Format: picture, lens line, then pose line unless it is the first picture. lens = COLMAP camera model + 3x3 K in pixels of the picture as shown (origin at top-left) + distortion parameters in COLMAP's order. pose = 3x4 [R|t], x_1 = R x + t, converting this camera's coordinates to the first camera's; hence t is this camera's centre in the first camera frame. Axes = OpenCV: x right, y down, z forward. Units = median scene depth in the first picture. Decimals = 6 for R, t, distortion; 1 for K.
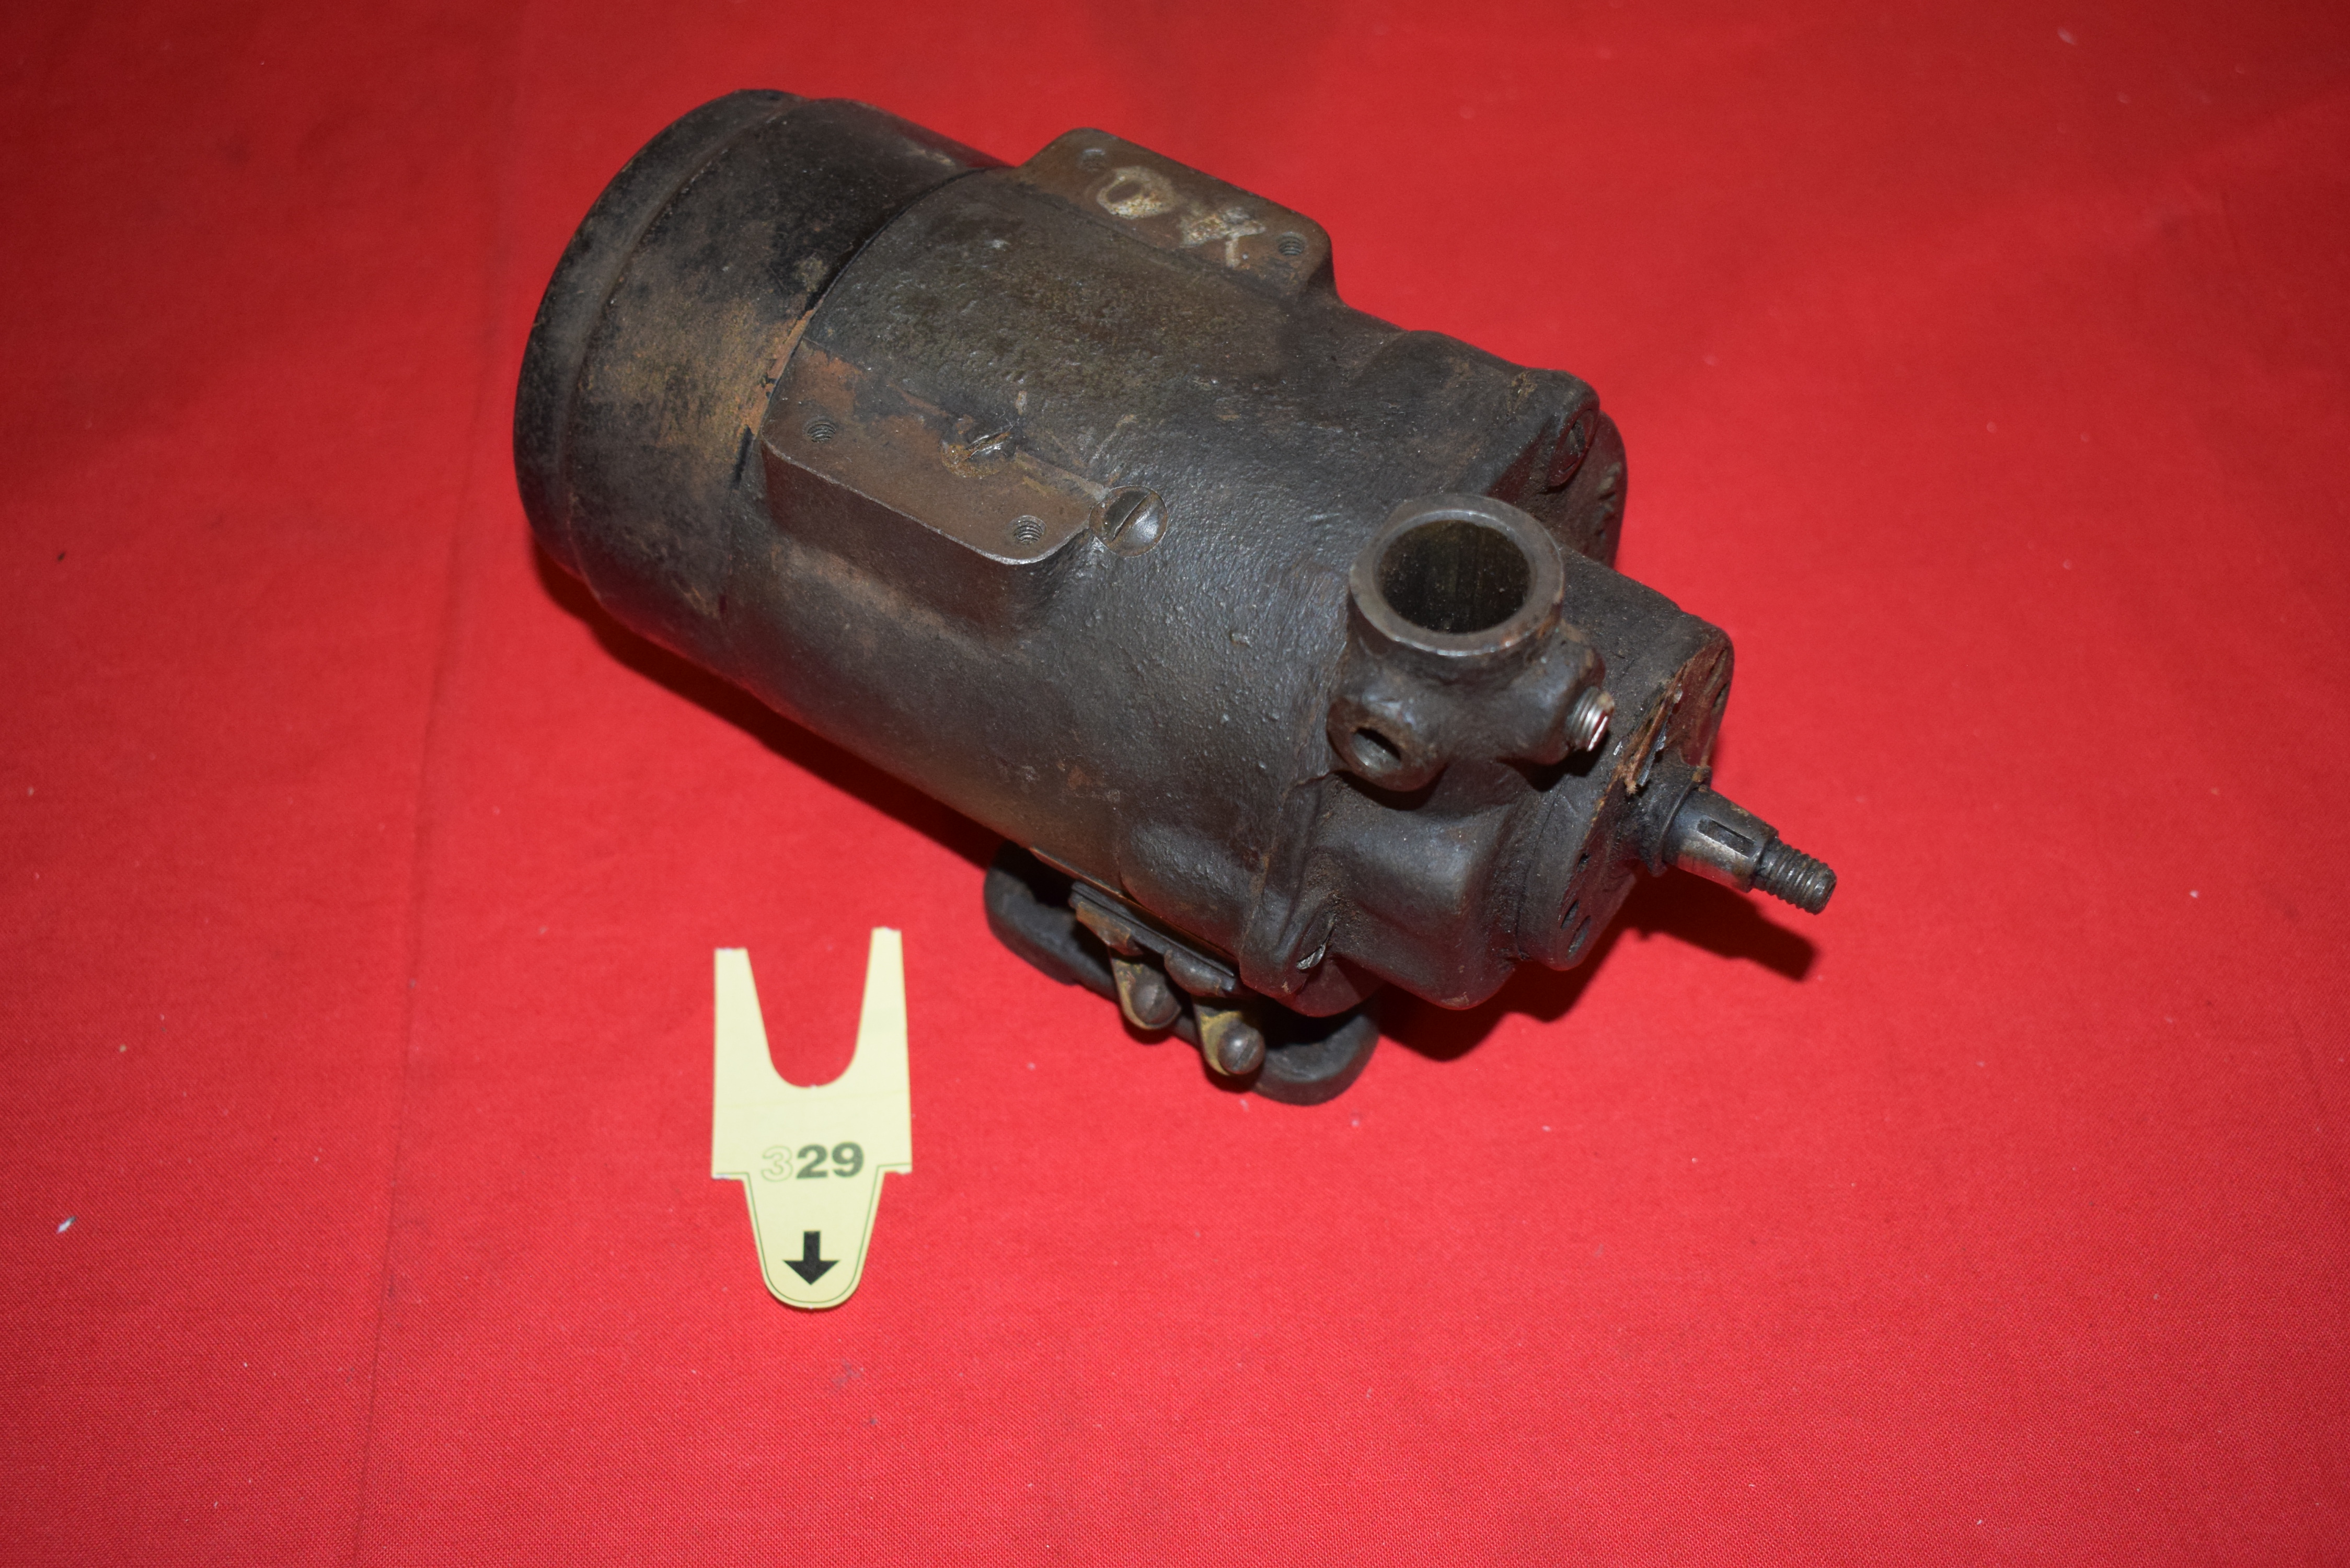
lens RADIAL K [[2712.1, 0, 1175.0], [0, 2712.1, 784.0], [0, 0, 1]] dist [-0.070975, 0.006120]
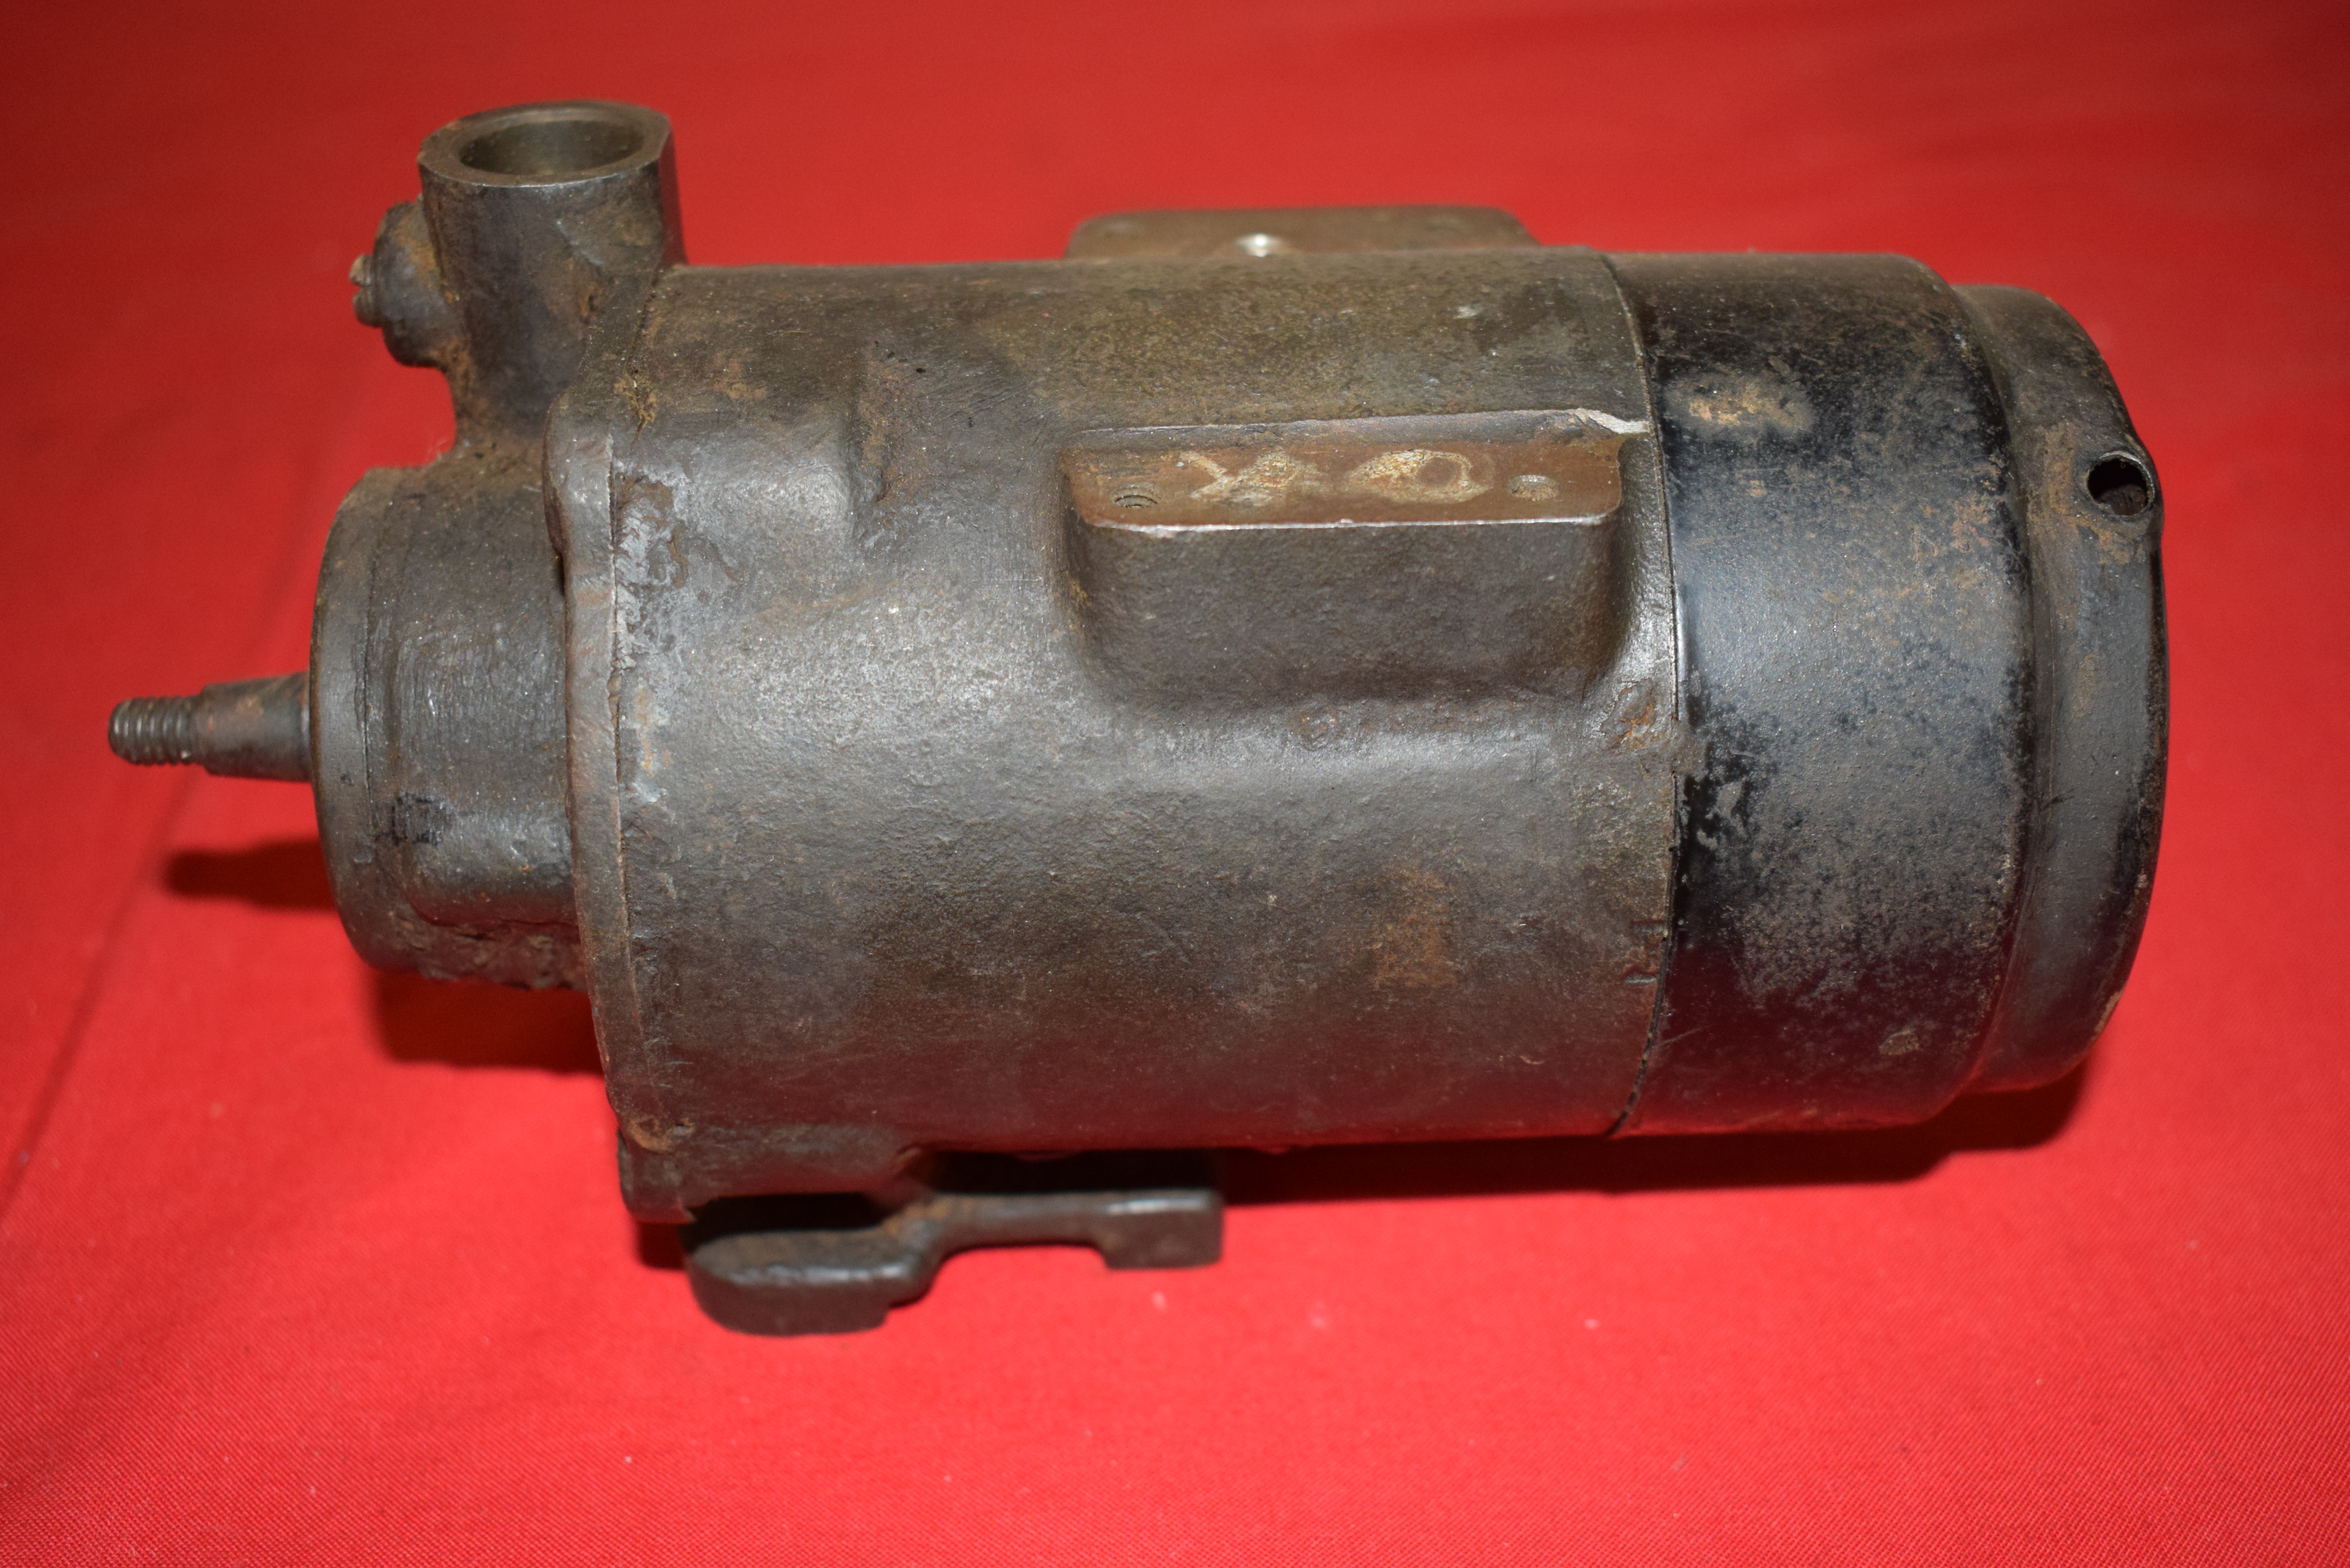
lens RADIAL K [[2712.1, 0, 1175.0], [0, 2712.1, 784.0], [0, 0, 1]] dist [-0.070975, 0.006120]
pose [[-0.803118, 0.347569, -0.483939, 0.356641], [-0.467019, 0.137156, 0.873545, -0.734745], [0.369992, 0.927569, 0.052169, 1.048191]]
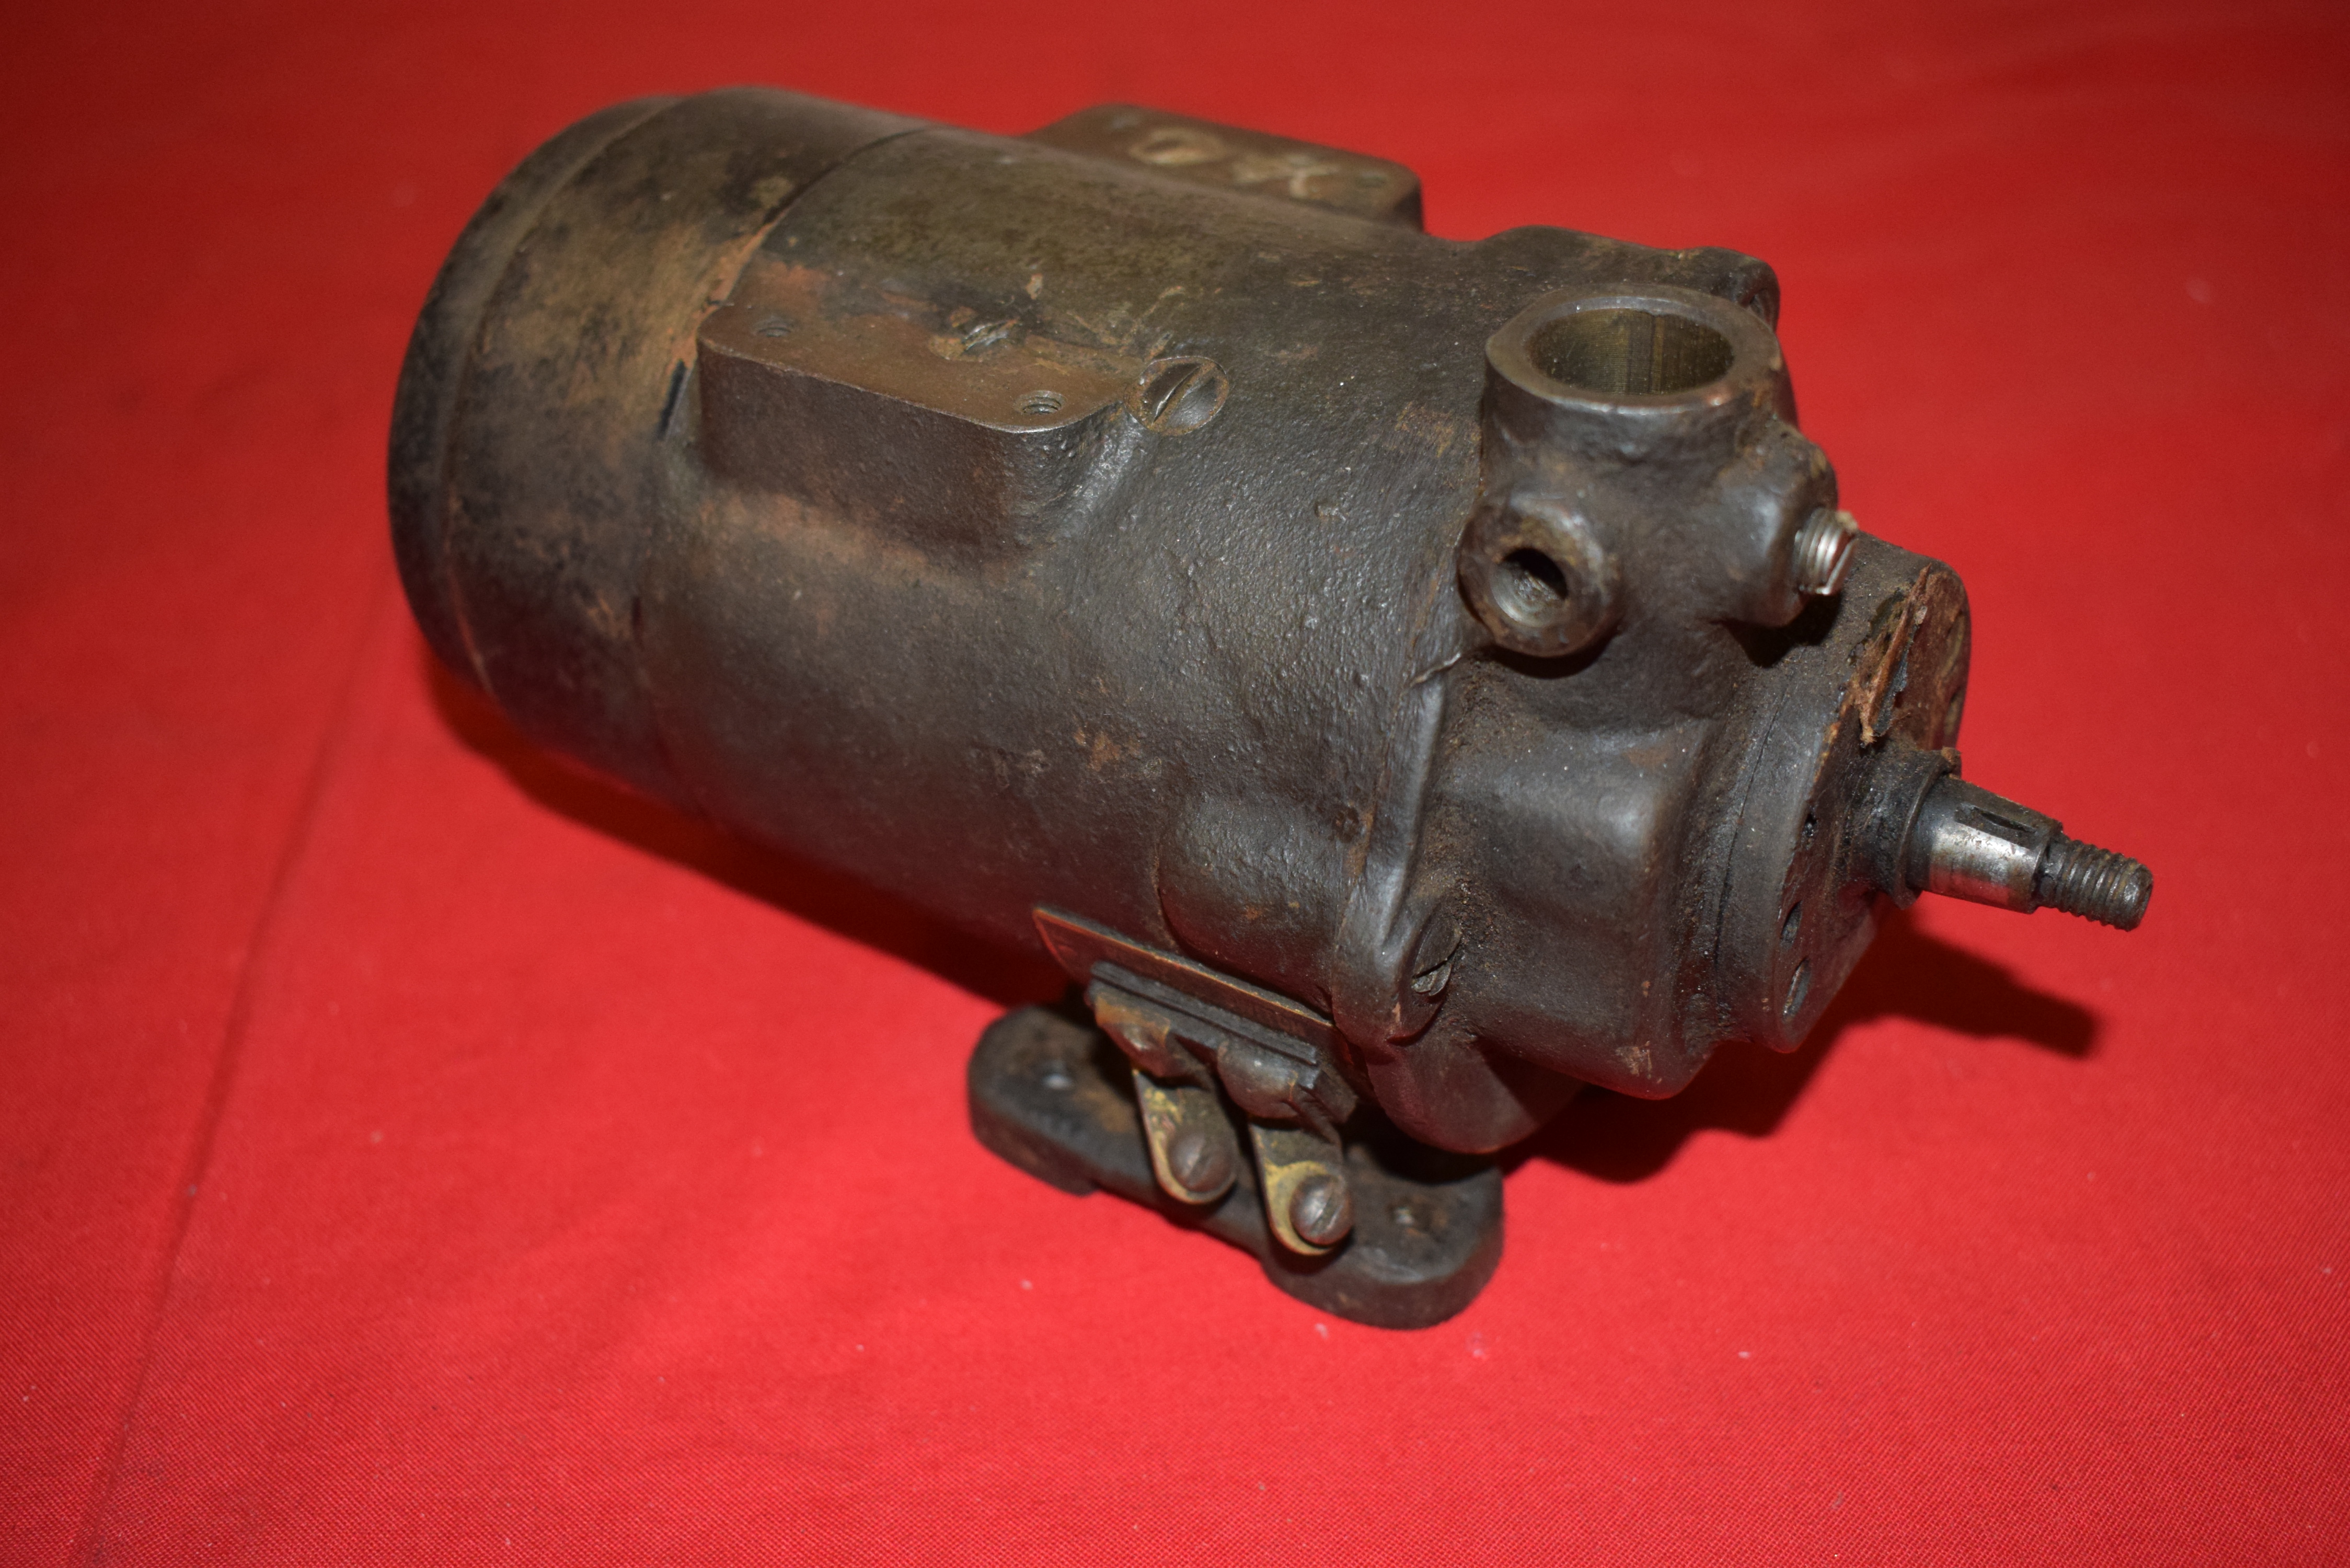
lens RADIAL K [[2712.1, 0, 1175.0], [0, 2712.1, 784.0], [0, 0, 1]] dist [-0.070975, 0.006120]
pose [[0.999972, 0.002875, 0.006953, -0.020887], [-0.000537, 0.949041, -0.315153, 0.227849], [-0.007504, 0.315140, 0.949015, 0.299029]]
